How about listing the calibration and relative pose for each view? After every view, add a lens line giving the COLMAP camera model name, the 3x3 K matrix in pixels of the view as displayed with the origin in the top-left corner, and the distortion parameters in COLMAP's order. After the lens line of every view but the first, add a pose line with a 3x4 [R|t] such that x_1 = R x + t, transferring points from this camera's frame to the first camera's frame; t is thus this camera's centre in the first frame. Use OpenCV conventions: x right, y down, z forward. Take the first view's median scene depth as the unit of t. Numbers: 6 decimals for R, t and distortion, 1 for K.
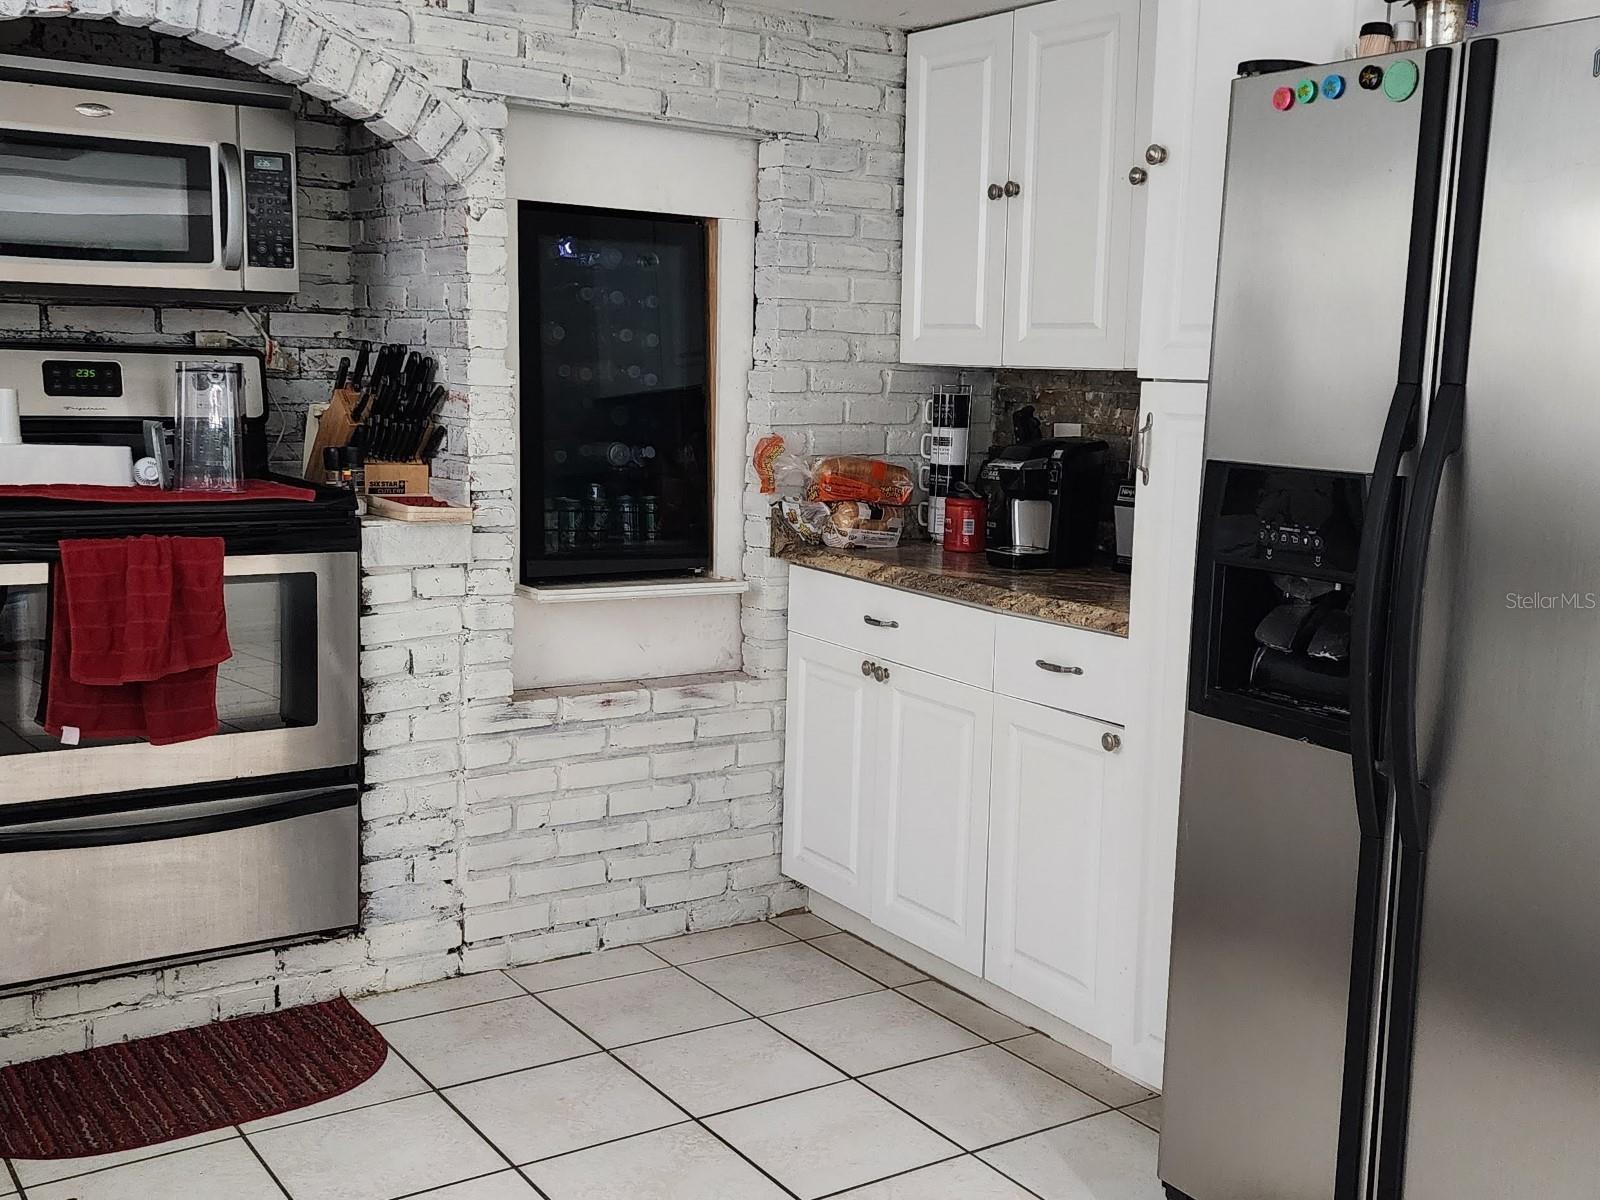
lens RADIAL K [[1737.0, 0, 800.0], [0, 1737.0, 600.0], [0, 0, 1]] dist [0.183528, -0.291434]
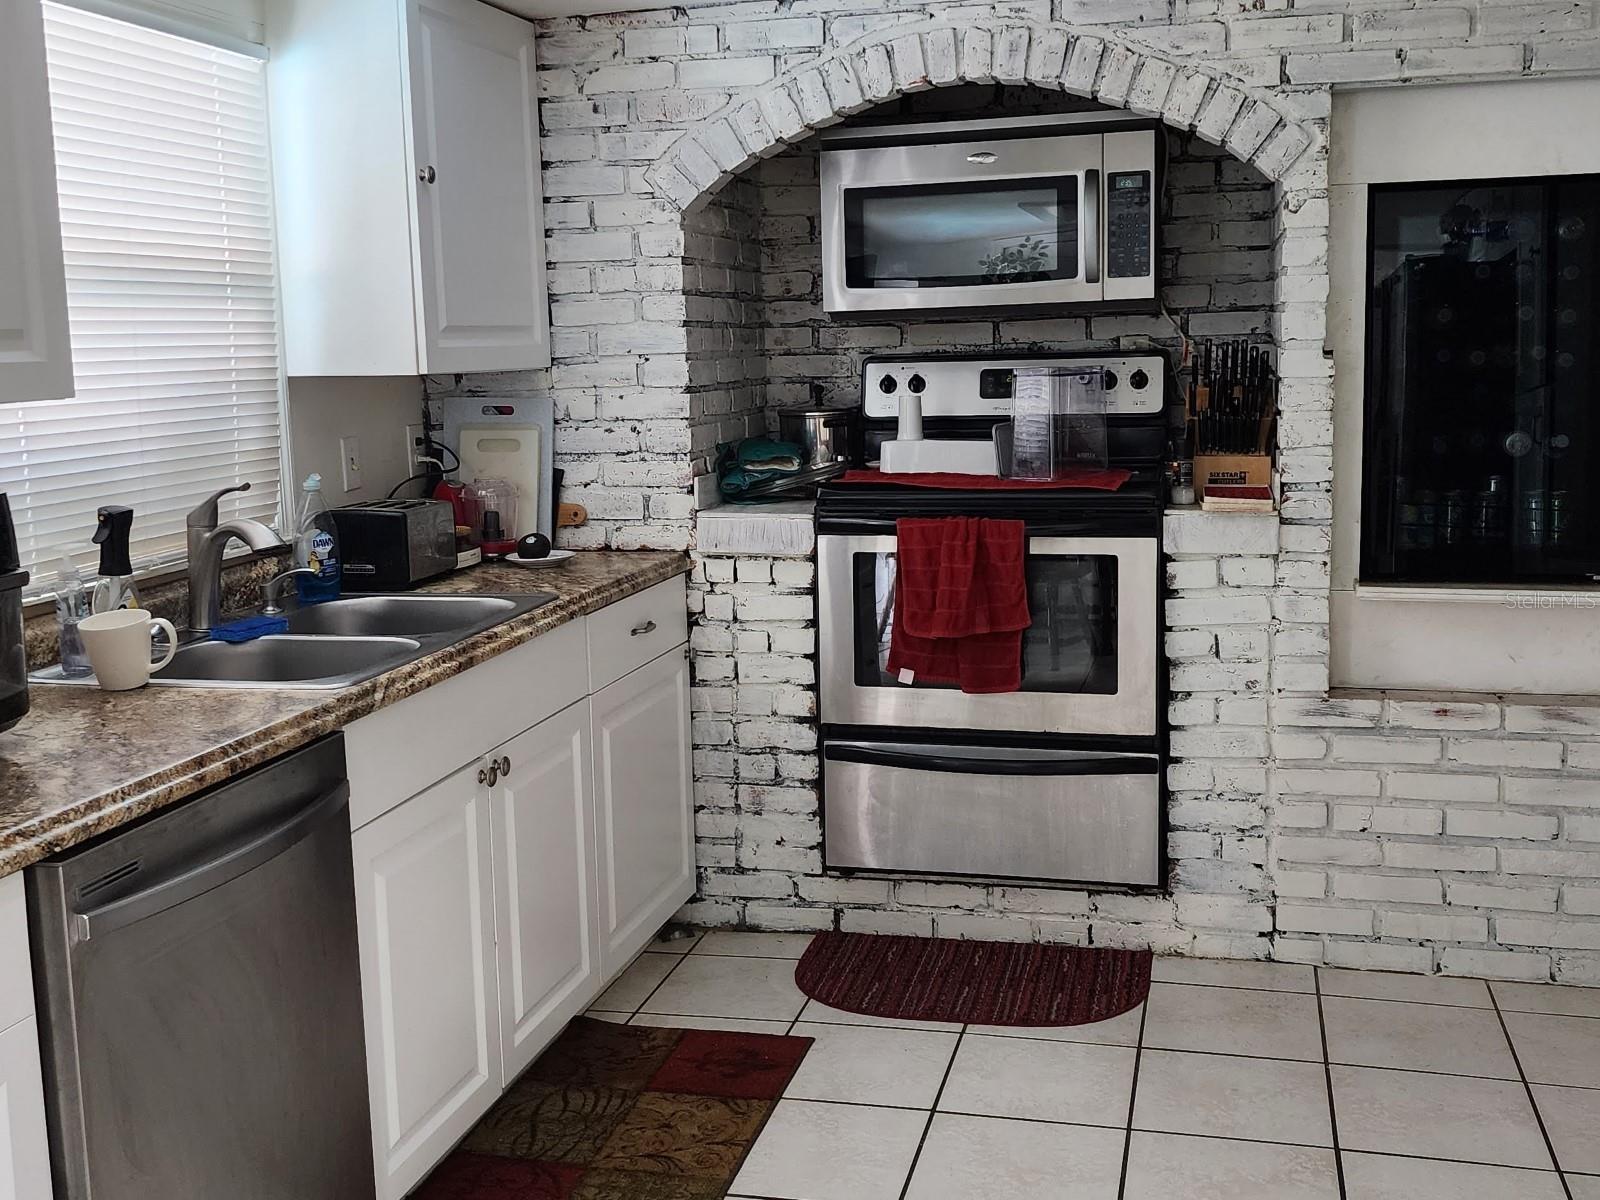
lens RADIAL K [[1737.0, 0, 800.0], [0, 1737.0, 600.0], [0, 0, 1]] dist [0.183528, -0.291434]
pose [[0.675387, 0.071849, -0.733955, 0.373019], [-0.064340, 0.997189, 0.038411, -0.016230], [0.734652, 0.021281, 0.678111, 0.112263]]
